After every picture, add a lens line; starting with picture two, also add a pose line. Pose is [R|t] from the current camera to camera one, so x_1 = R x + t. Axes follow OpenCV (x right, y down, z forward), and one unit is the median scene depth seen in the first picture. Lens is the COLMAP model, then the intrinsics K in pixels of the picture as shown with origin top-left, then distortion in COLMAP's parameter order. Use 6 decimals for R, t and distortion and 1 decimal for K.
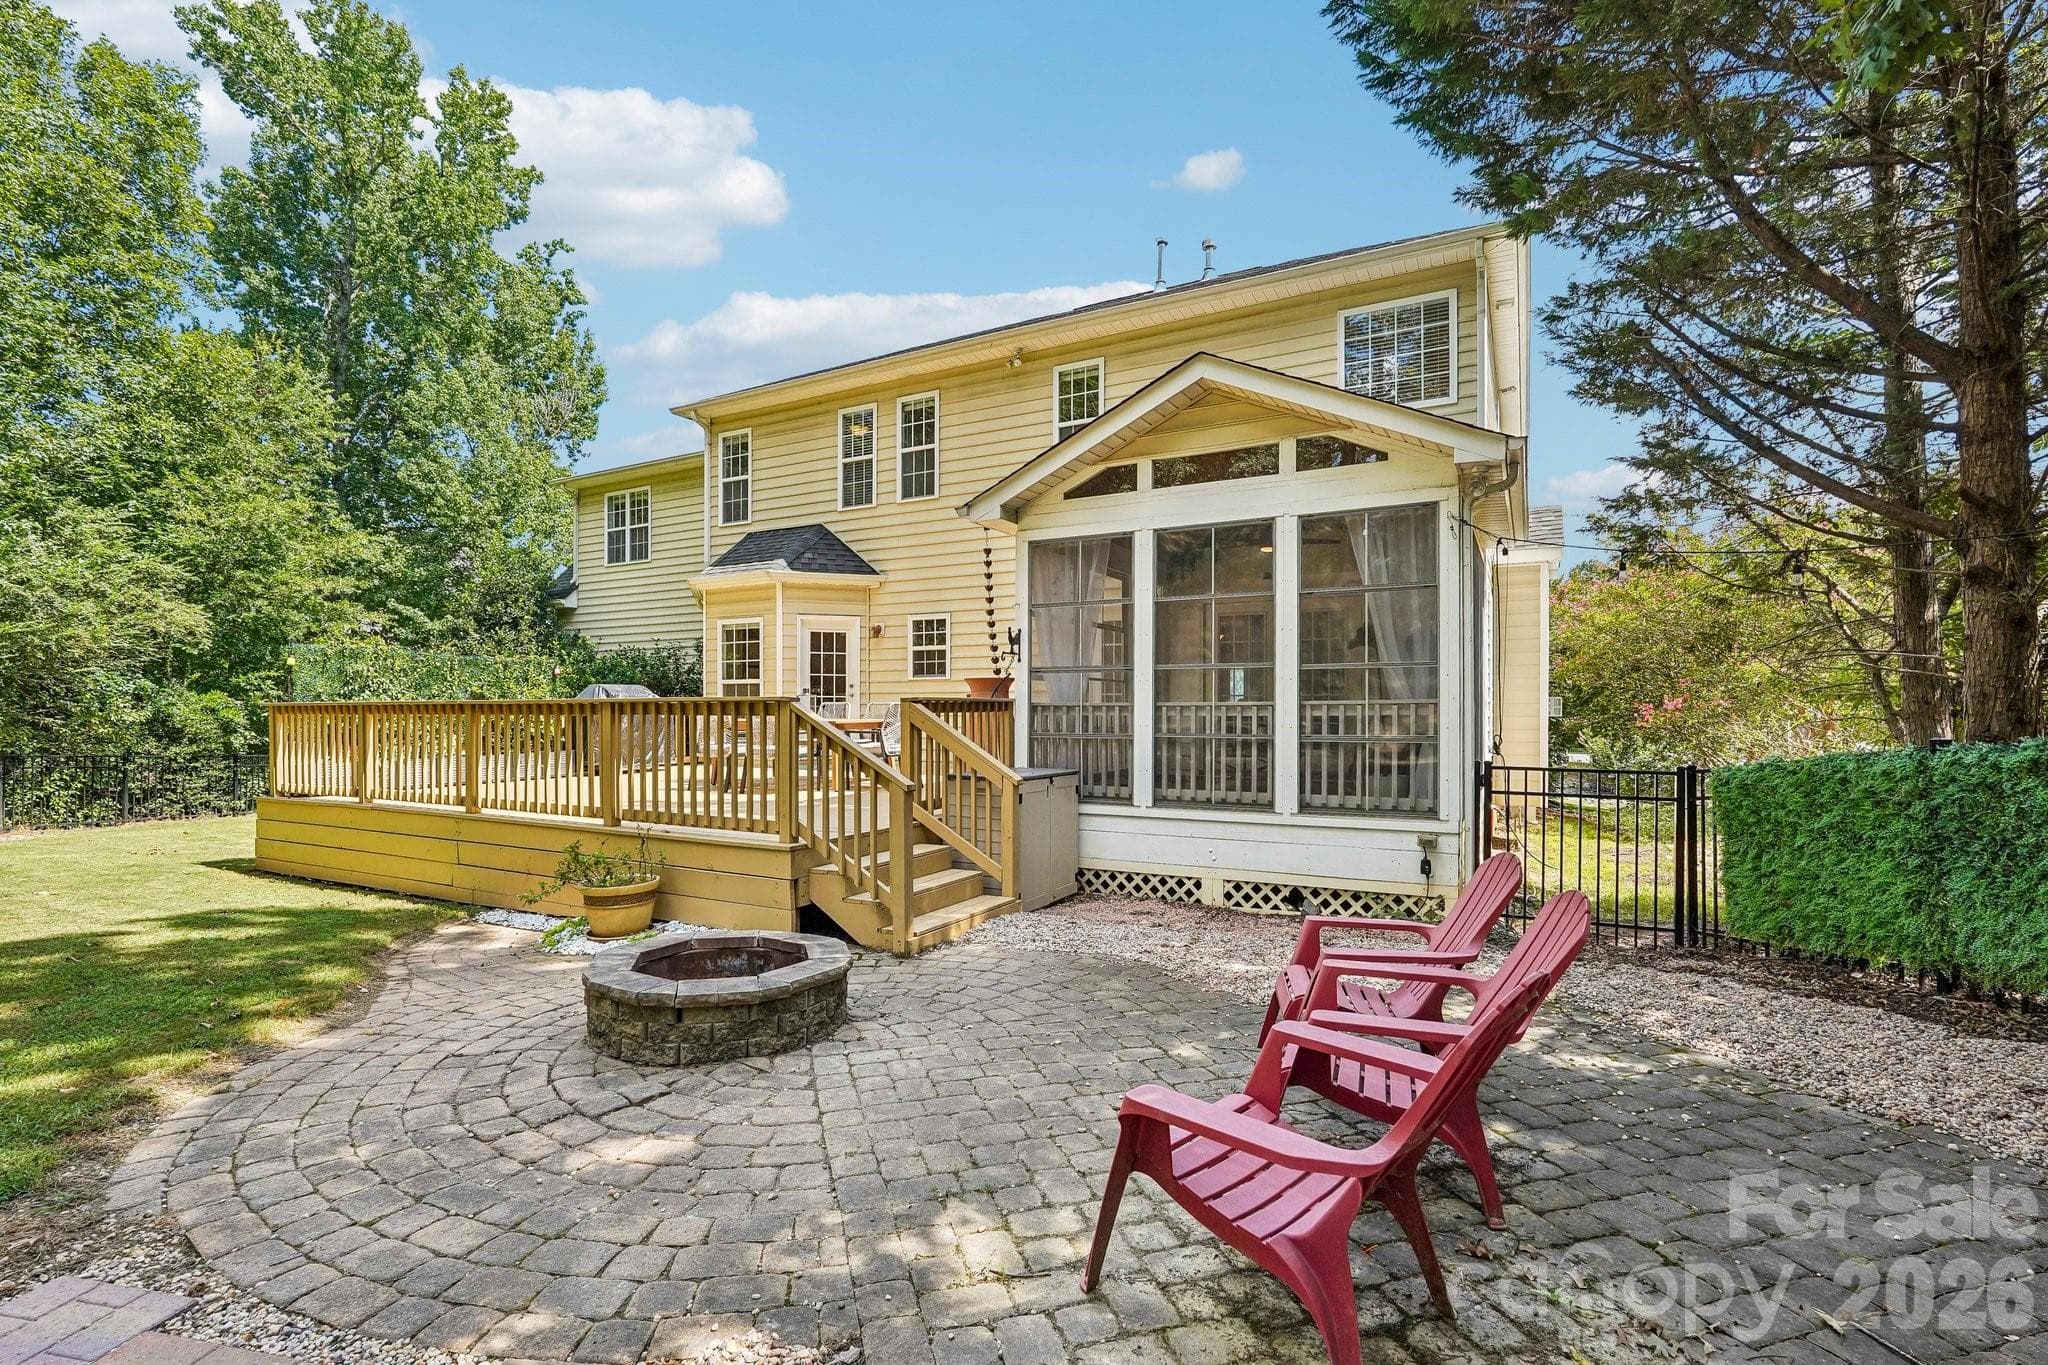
lens RADIAL K [[938.4, 0, 1027.1], [0, 938.4, 715.5], [0, 0, 1]] dist [-0.015901, -0.000187]
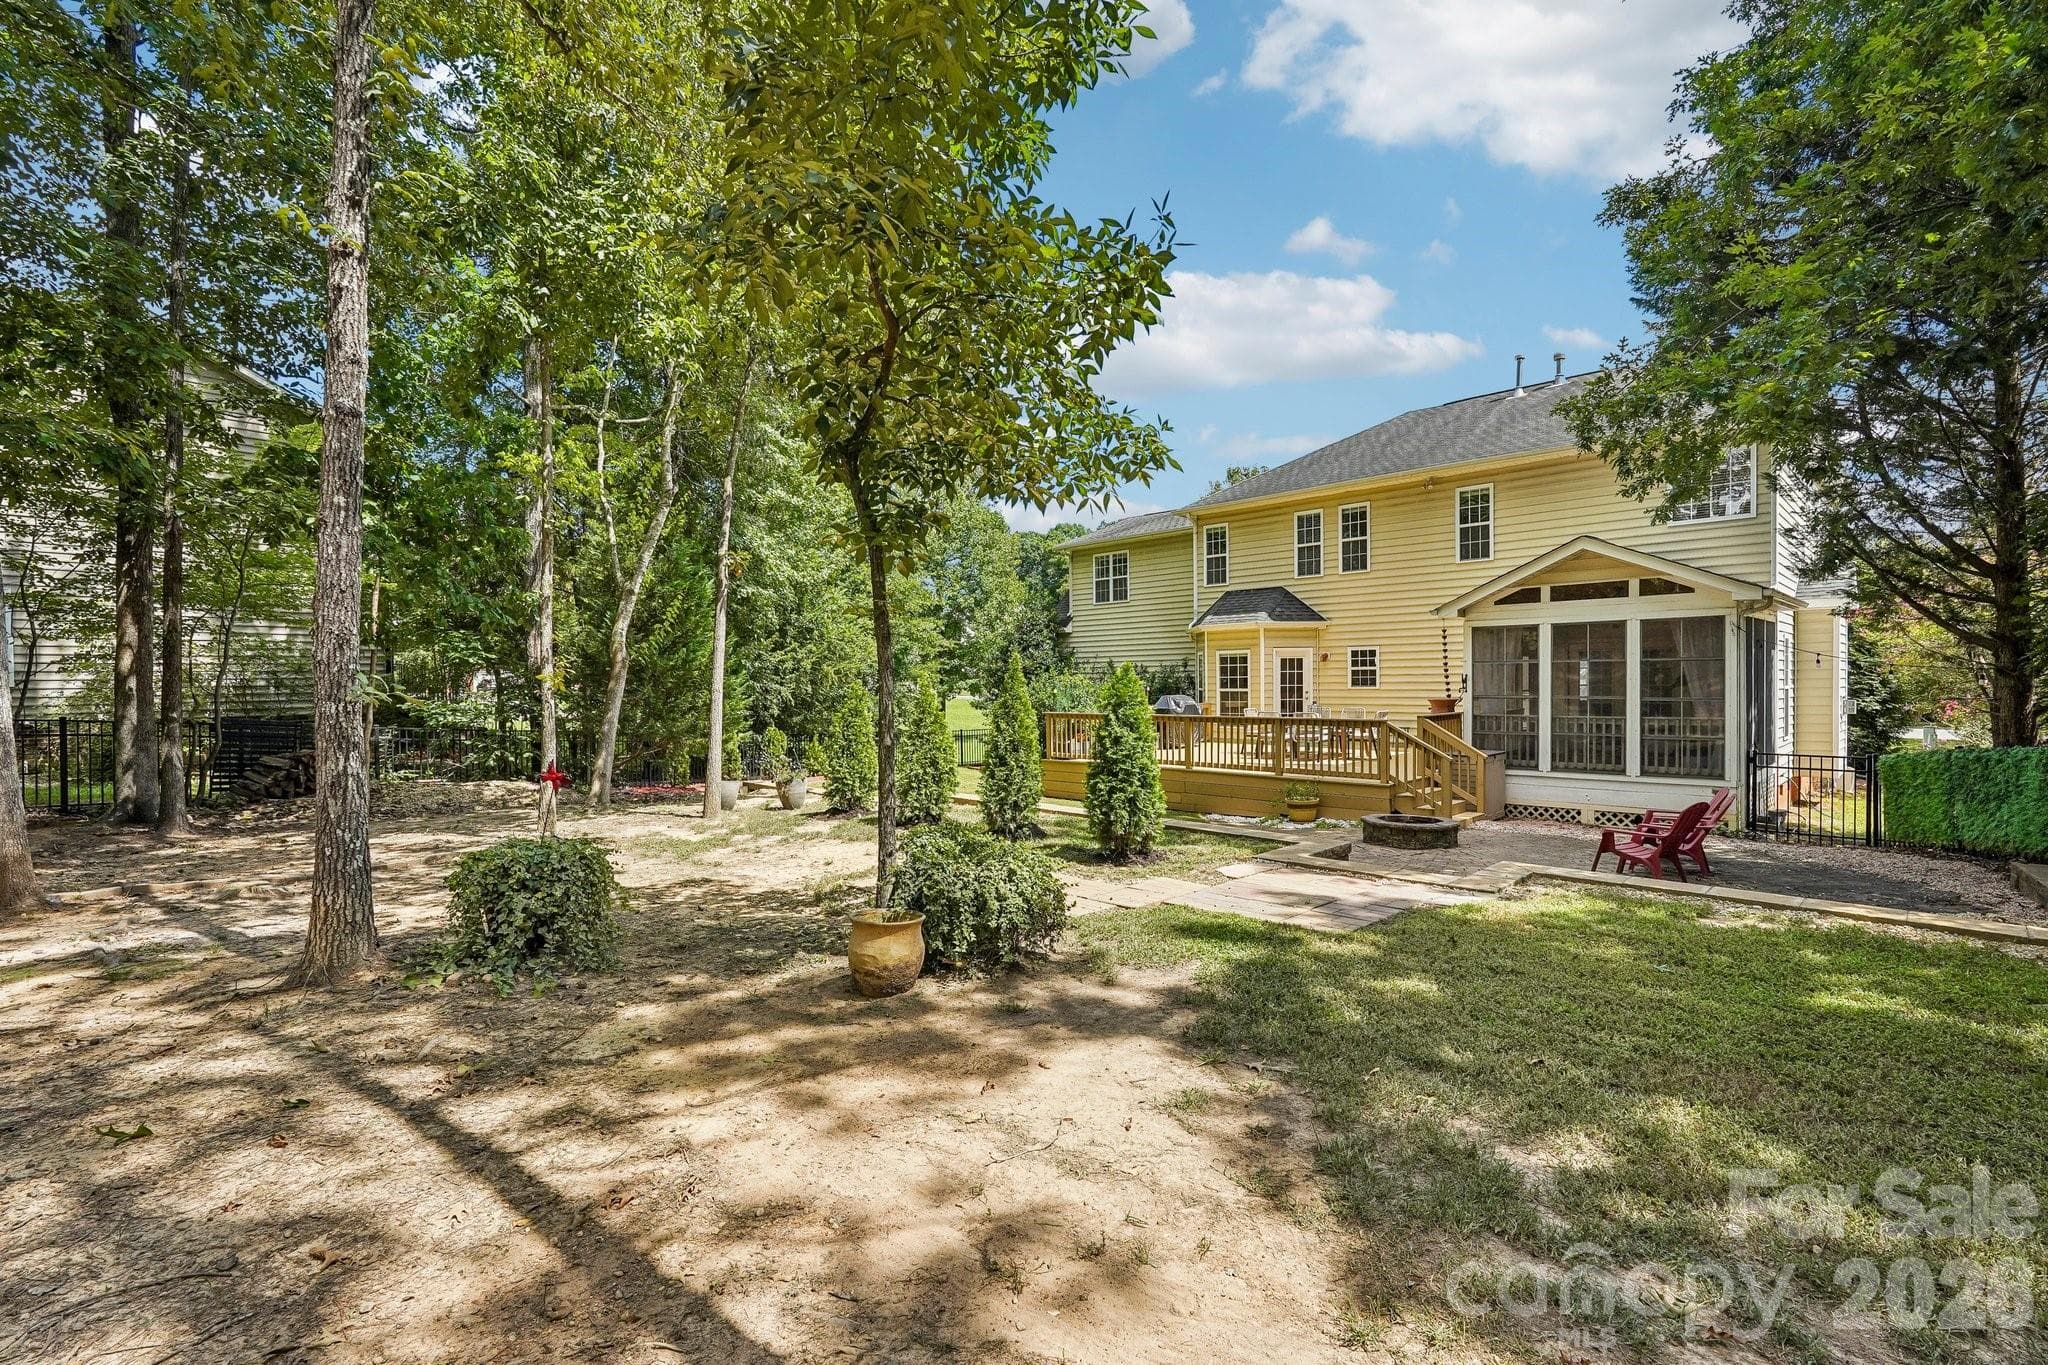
lens RADIAL K [[935.9, 0, 1019.1], [0, 935.9, 698.9], [0, 0, 1]] dist [-0.000906, 0.000409]
pose [[0.957179, -0.004998, -0.289454, -0.199212], [0.010140, 0.999816, 0.016267, -0.051732], [0.289320, -0.018506, 0.957054, -0.639857]]
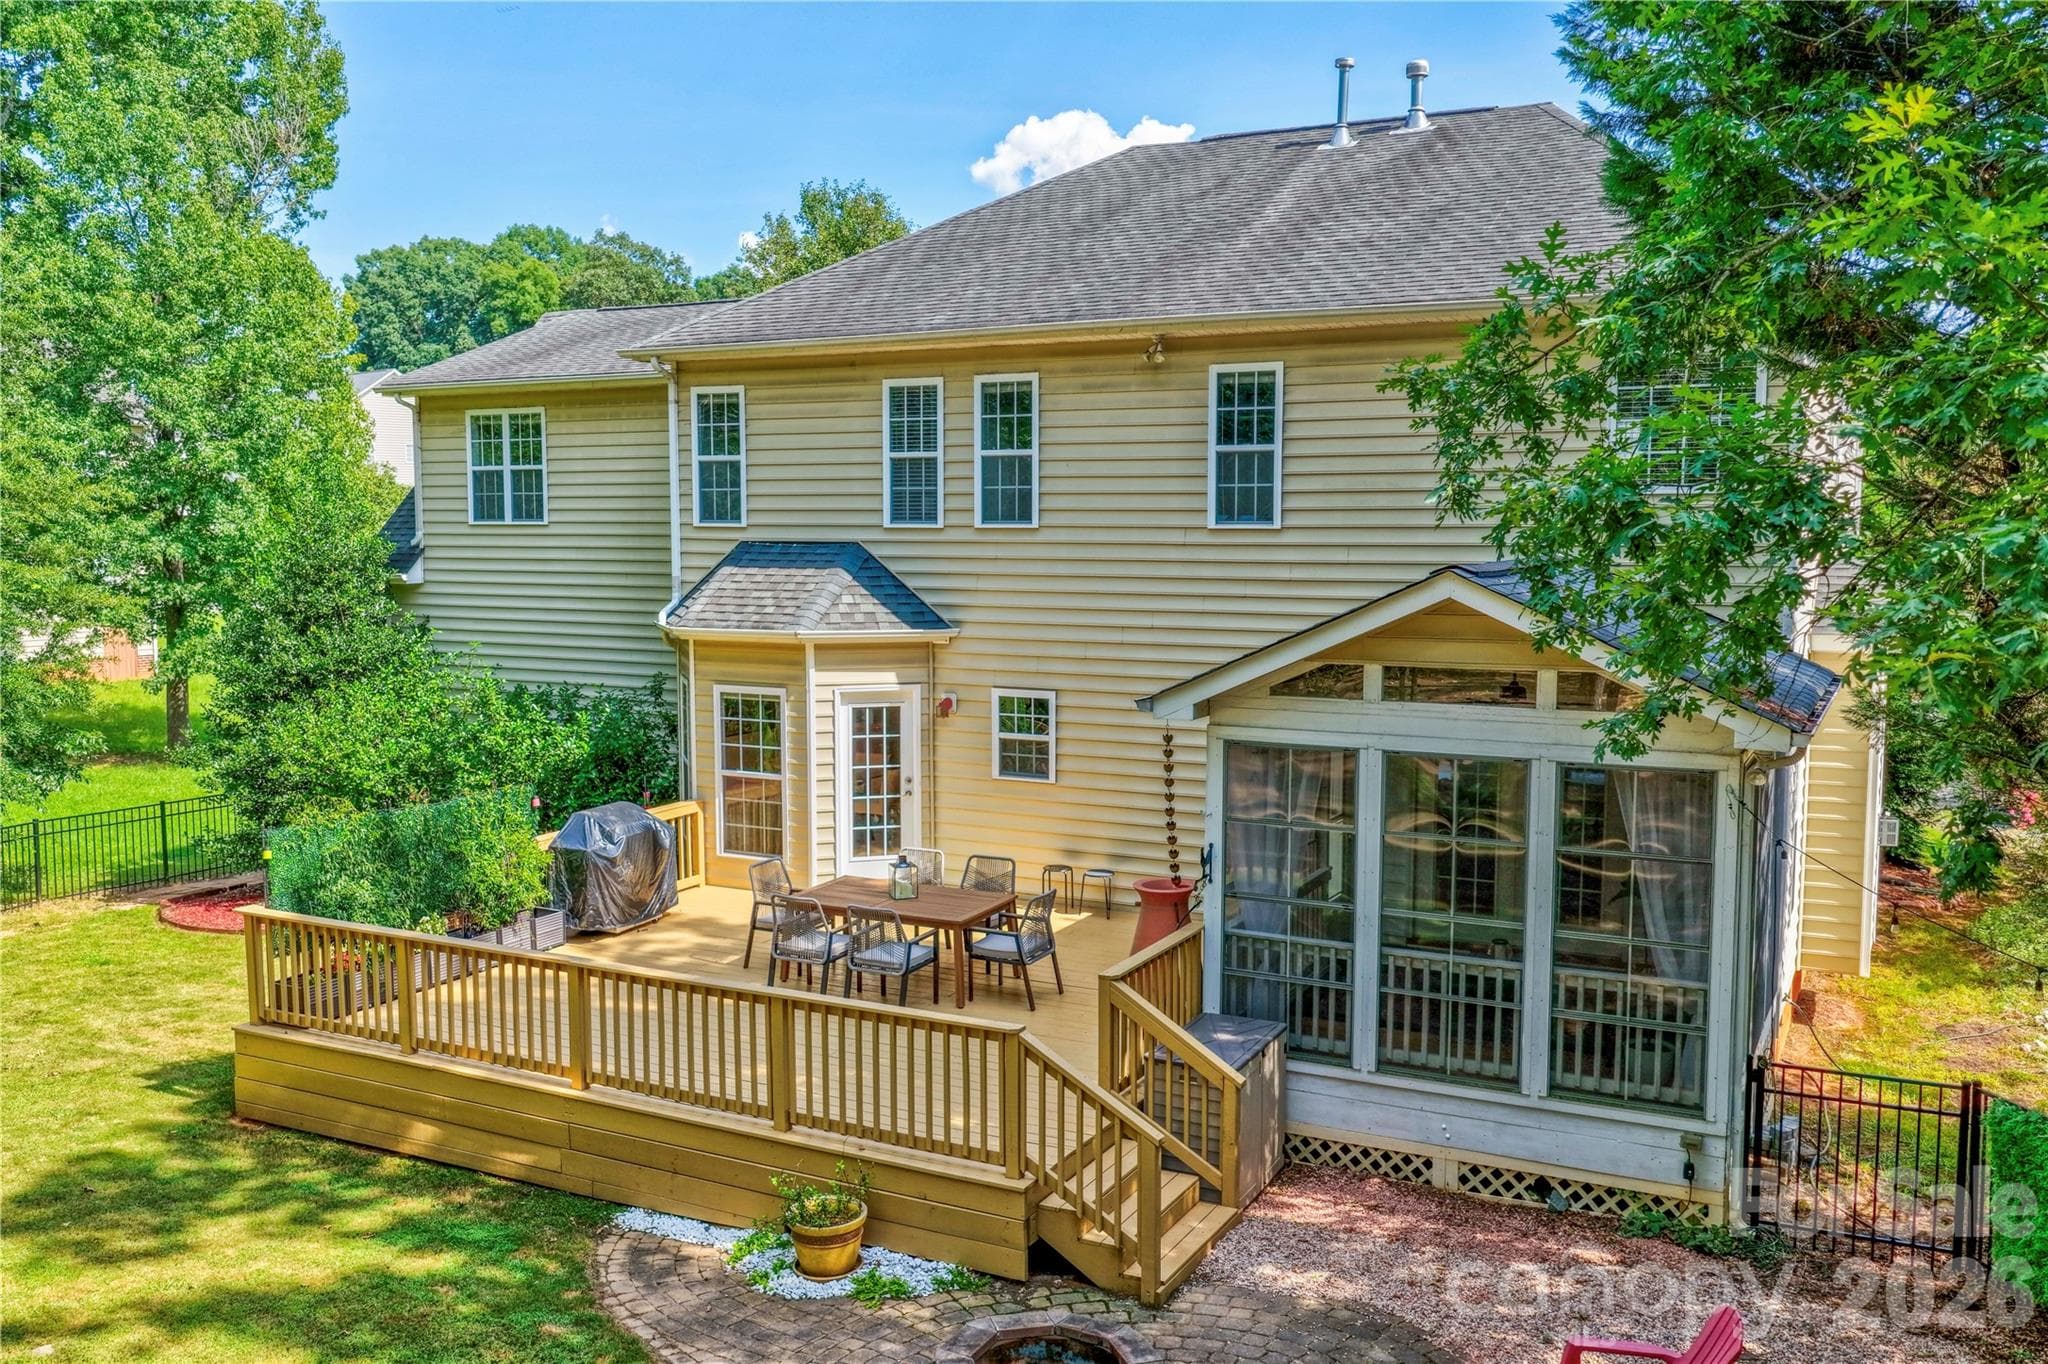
lens RADIAL K [[1748.6, 0, 1024.0], [0, 1748.6, 682.0], [0, 0, 1]] dist [-0.004406, -0.000438]
pose [[0.999913, -0.001709, 0.013094, -0.120054], [0.000473, 0.995589, 0.093820, -0.235638], [-0.013197, -0.093806, 0.995503, -0.317460]]
